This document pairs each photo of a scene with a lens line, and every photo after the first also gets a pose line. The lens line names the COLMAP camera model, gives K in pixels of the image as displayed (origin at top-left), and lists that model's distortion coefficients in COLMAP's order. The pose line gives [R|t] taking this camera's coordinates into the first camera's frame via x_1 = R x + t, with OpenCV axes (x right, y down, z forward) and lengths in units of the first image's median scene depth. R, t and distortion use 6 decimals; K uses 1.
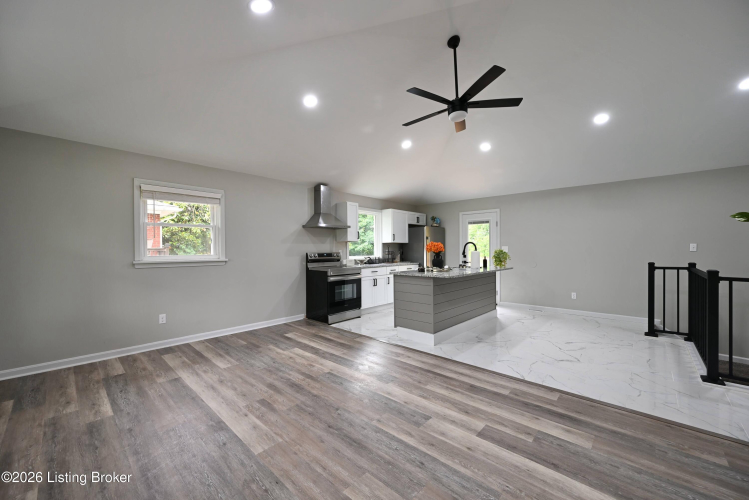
lens RADIAL K [[292.9, 0, 373.8], [0, 292.9, 250.3], [0, 0, 1]] dist [0.000117, 0.000204]
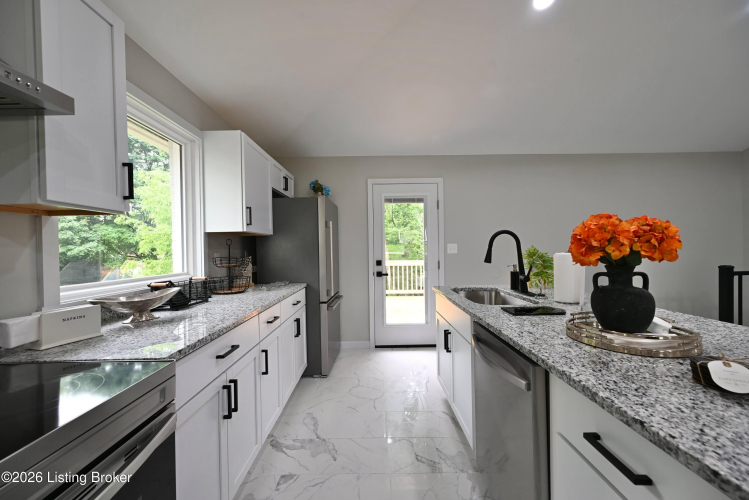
lens RADIAL K [[292.9, 0, 373.8], [0, 292.9, 250.3], [0, 0, 1]] dist [0.000117, 0.000204]
pose [[0.733329, -0.010982, 0.679785, -0.116450], [0.014437, 0.999896, 0.000580, -0.005938], [-0.679720, 0.009389, 0.733411, 1.320911]]
